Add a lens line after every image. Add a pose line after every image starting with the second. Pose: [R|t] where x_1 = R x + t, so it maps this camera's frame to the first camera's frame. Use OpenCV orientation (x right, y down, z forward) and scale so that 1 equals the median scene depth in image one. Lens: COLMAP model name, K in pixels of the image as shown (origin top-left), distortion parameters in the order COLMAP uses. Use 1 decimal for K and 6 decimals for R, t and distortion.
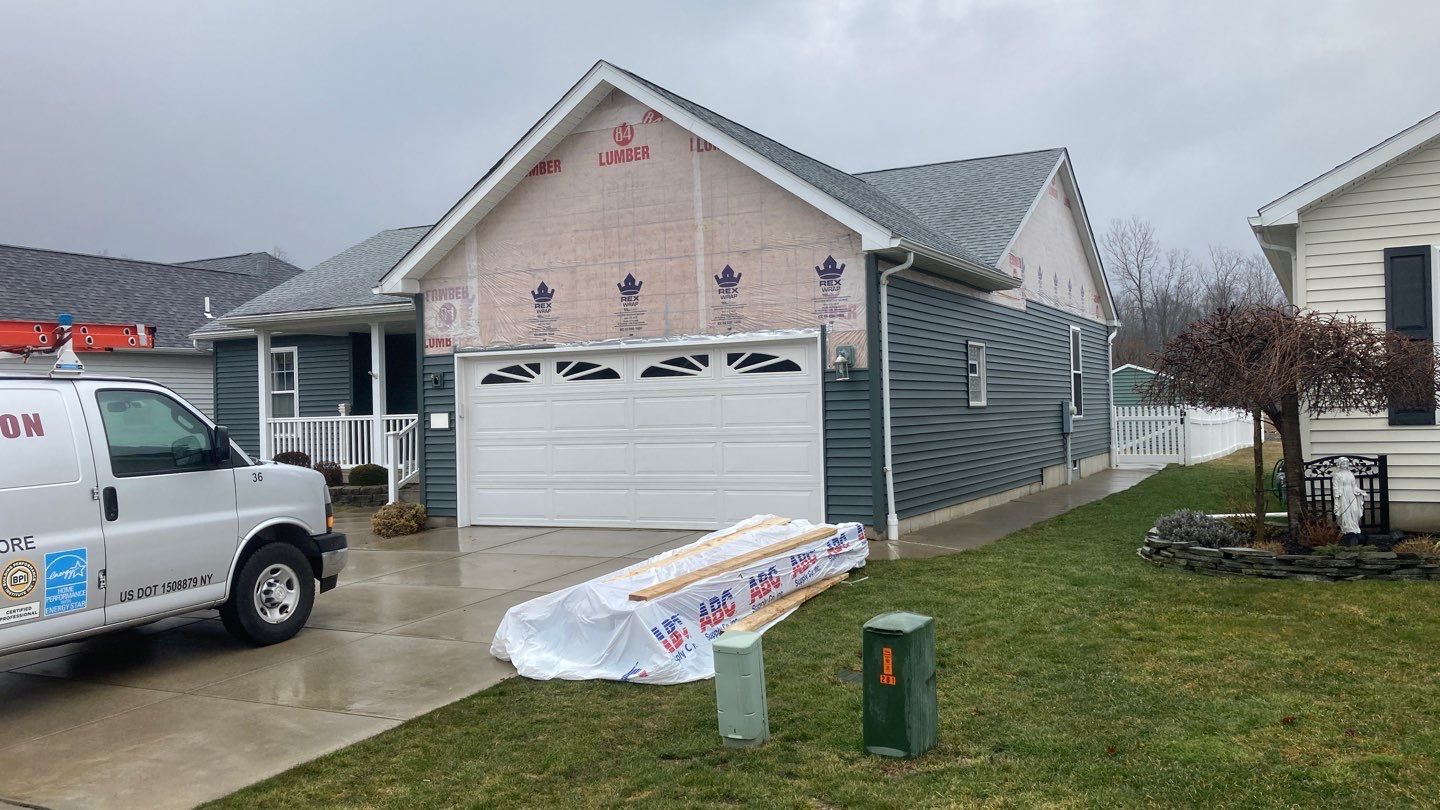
lens RADIAL K [[1163.7, 0, 686.5], [0, 1163.7, 406.5], [0, 0, 1]] dist [0.088998, -0.003972]
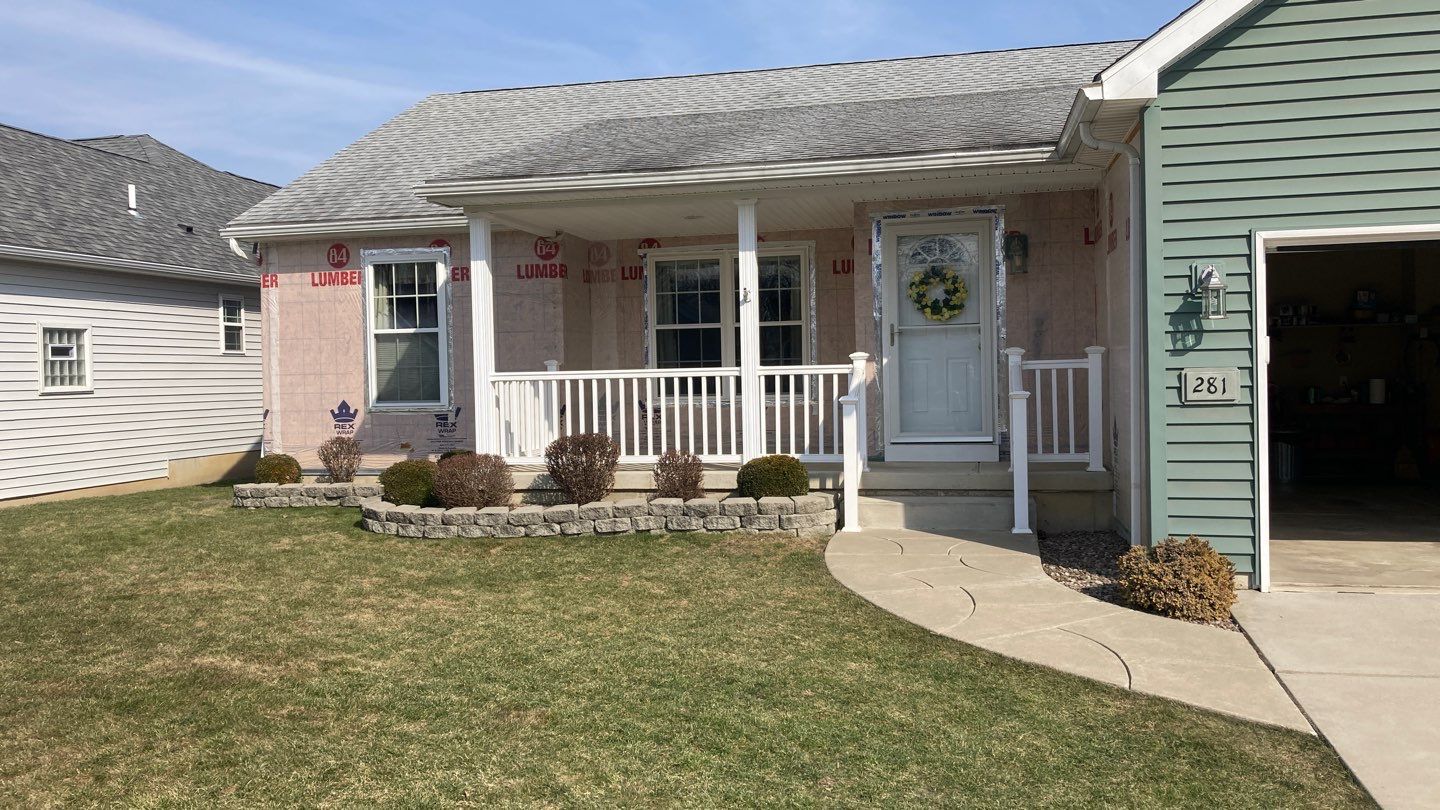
lens RADIAL K [[1140.9, 0, 720.0], [0, 1140.9, 405.0], [0, 0, 1]] dist [0.093401, -0.159814]
pose [[0.959725, -0.006897, 0.280855, -0.562482], [-0.001340, 0.999575, 0.029126, 0.012919], [-0.280936, -0.028329, 0.959308, 0.630977]]
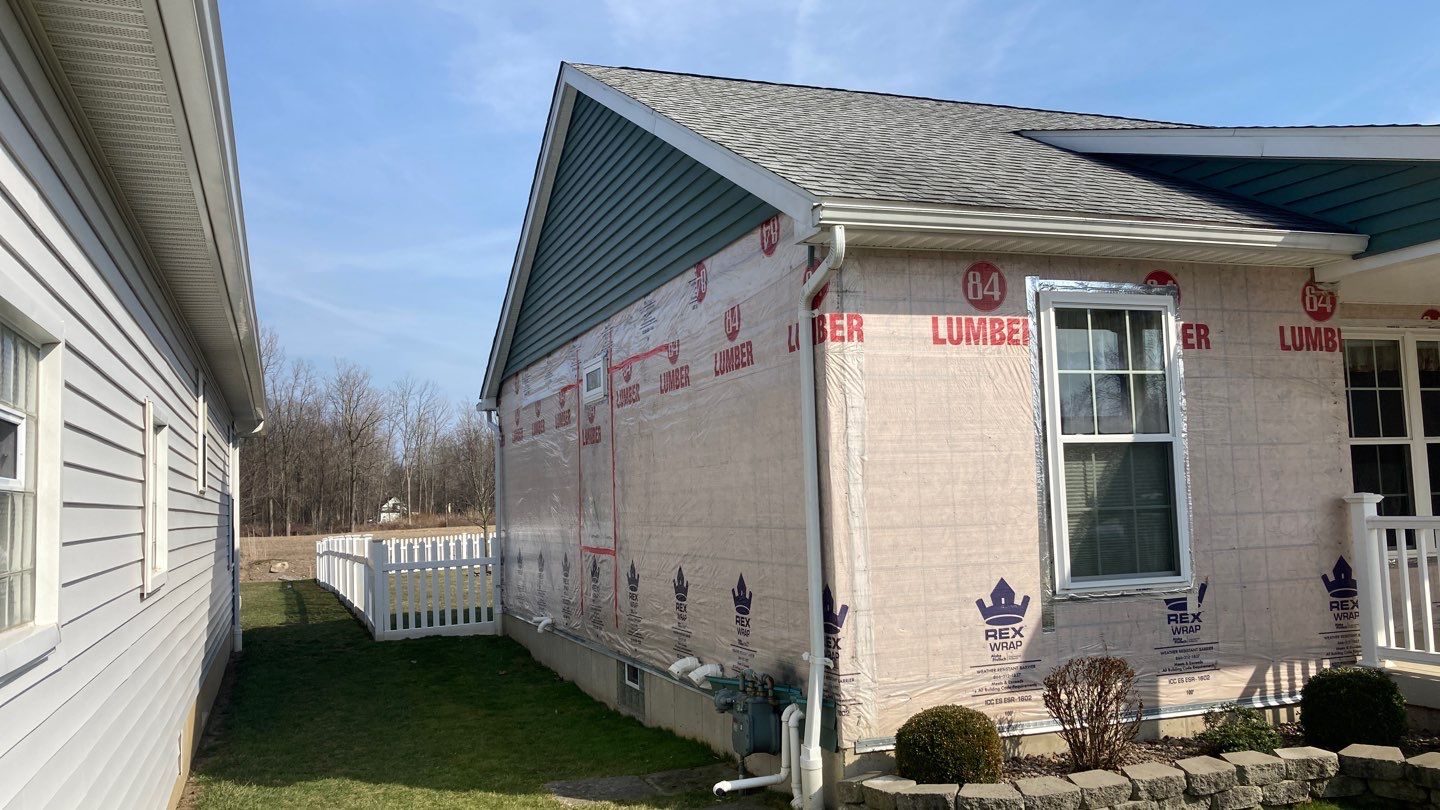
lens RADIAL K [[1140.9, 0, 720.0], [0, 1140.9, 405.0], [0, 0, 1]] dist [0.093401, -0.159814]
pose [[0.651490, 0.061787, 0.756137, -1.003227], [0.014008, 0.995528, -0.093419, 0.009355], [-0.758528, 0.071453, 0.647712, 1.382059]]
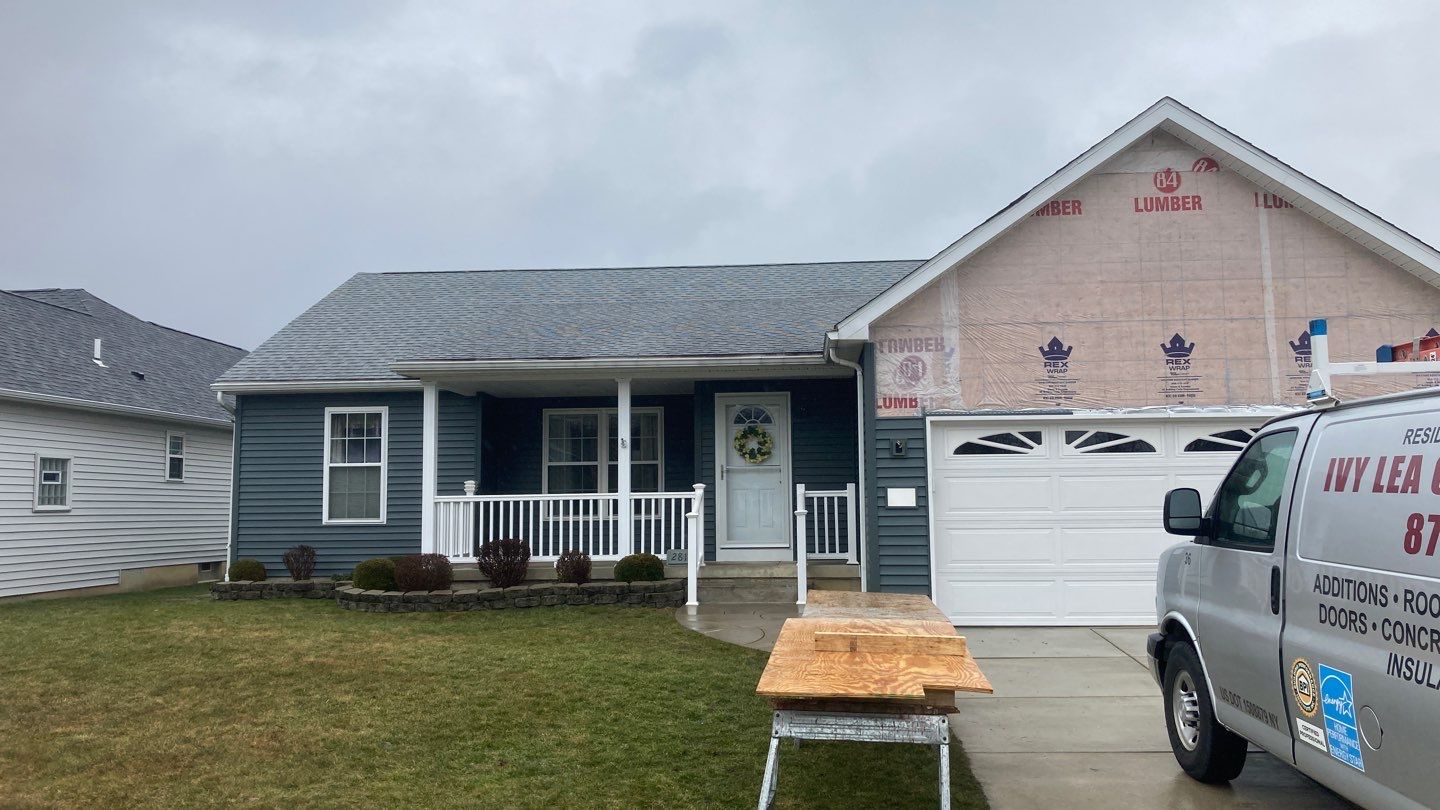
lens RADIAL K [[1140.9, 0, 720.0], [0, 1140.9, 405.0], [0, 0, 1]] dist [0.093401, -0.159814]
pose [[0.911358, 0.048018, 0.408803, -0.689821], [-0.012082, 0.995865, -0.090039, 0.022327], [-0.411436, 0.077118, 0.908170, 0.333227]]
